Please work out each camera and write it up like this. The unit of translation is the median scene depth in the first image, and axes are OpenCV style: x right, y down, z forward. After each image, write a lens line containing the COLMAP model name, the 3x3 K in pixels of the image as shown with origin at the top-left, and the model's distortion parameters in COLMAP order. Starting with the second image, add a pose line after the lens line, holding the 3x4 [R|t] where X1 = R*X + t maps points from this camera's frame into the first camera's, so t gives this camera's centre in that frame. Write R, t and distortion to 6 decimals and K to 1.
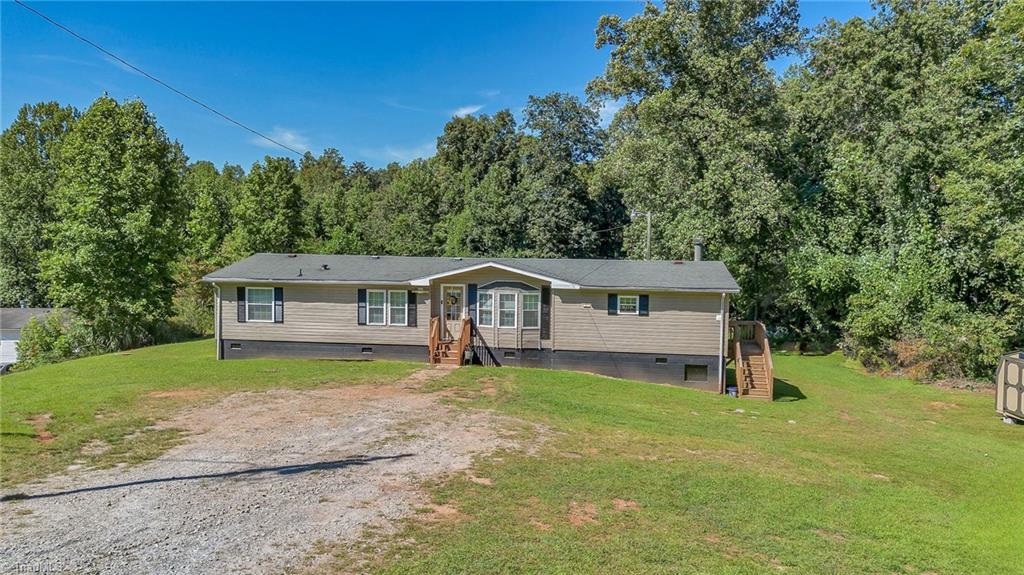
lens RADIAL K [[703.6, 0, 514.8], [0, 703.6, 289.0], [0, 0, 1]] dist [0.014447, -0.010469]
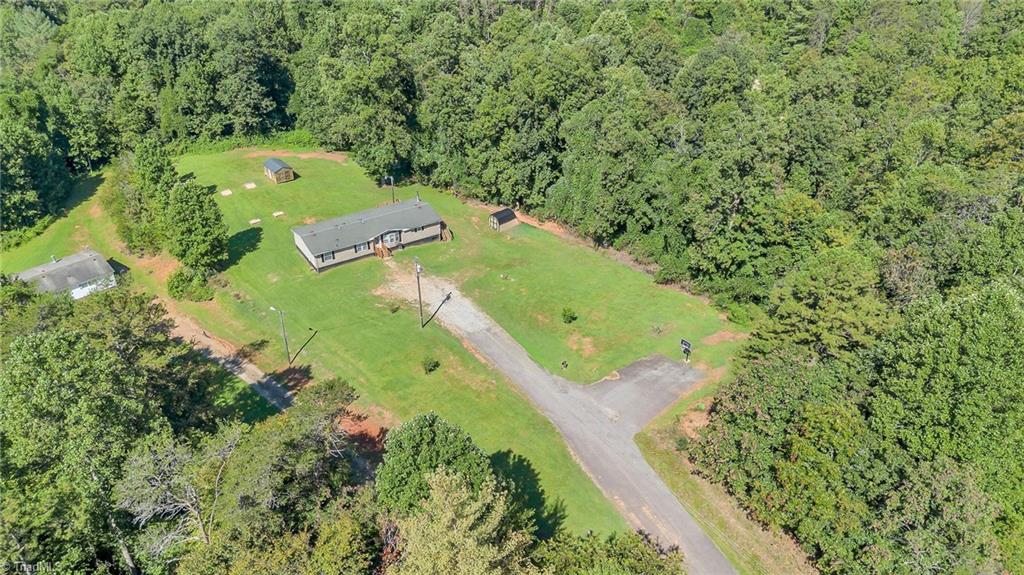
lens RADIAL K [[703.6, 0, 511.5], [0, 703.6, 287.7], [0, 0, 1]] dist [0.014447, -0.010469]
pose [[0.735313, -0.359989, 0.574214, -1.837003], [0.012626, 0.854393, 0.519473, -1.732096], [-0.677610, -0.374726, 0.632792, -1.993972]]
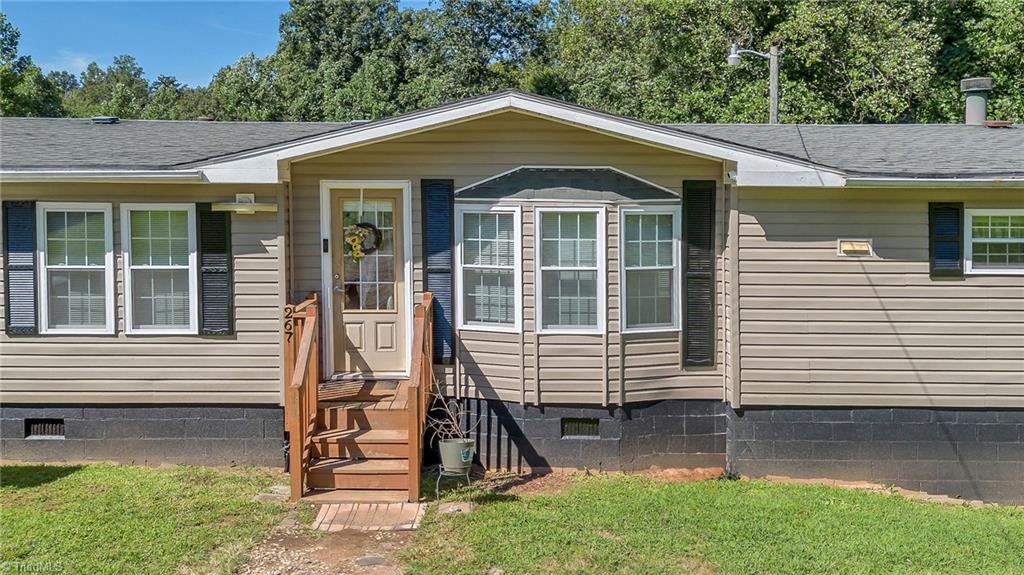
lens RADIAL K [[703.6, 0, 482.5], [0, 703.6, 267.1], [0, 0, 1]] dist [0.014447, -0.010469]
pose [[0.985141, -0.018872, 0.170706, -0.091371], [0.015597, 0.999668, 0.020503, 0.022794], [-0.171036, -0.017536, 0.985109, 0.720791]]
